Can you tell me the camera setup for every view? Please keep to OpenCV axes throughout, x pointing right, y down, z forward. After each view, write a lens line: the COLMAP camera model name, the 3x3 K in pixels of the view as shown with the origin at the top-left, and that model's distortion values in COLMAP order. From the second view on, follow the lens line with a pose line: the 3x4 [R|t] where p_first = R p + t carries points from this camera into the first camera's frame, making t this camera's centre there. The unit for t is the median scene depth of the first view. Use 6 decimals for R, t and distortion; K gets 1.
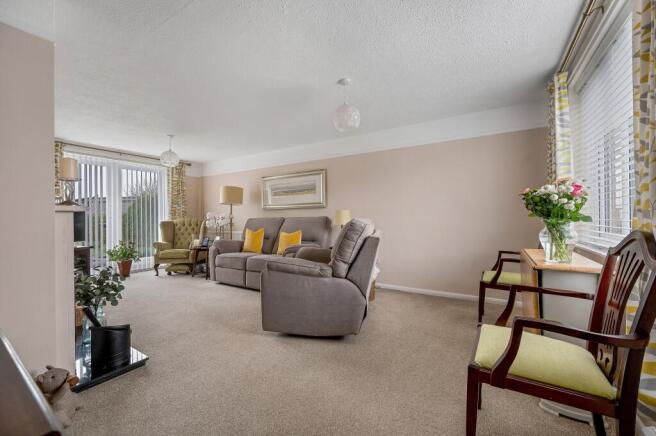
lens RADIAL K [[264.2, 0, 327.7], [0, 264.2, 217.9], [0, 0, 1]] dist [-0.000759, -0.000137]
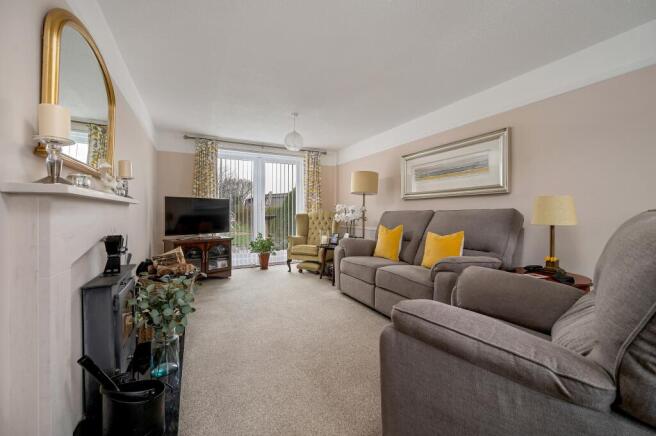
lens RADIAL K [[264.2, 0, 331.8], [0, 264.2, 214.4], [0, 0, 1]] dist [-0.000759, -0.000137]
pose [[0.865482, 0.013211, -0.500765, -0.049409], [-0.008338, 0.999894, 0.011968, 0.002541], [0.500870, -0.006183, 0.865500, 0.275487]]
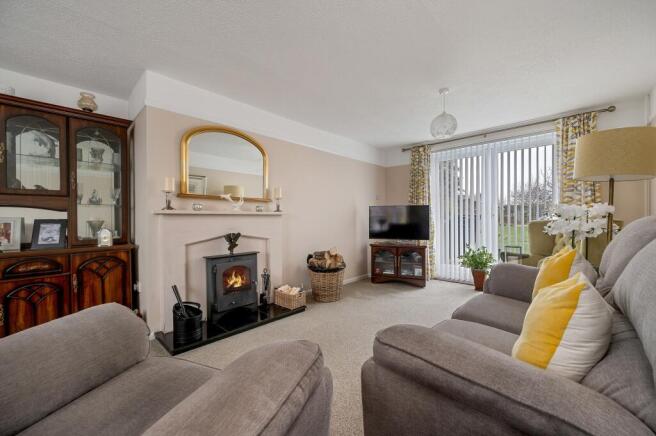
lens RADIAL K [[264.2, 0, 332.7], [0, 264.2, 221.7], [0, 0, 1]] dist [-0.000759, -0.000137]
pose [[-0.167503, 0.020044, -0.985668, 0.091177], [0.010164, 0.999775, 0.018604, -0.000765], [0.985819, -0.006902, -0.167669, 0.733990]]
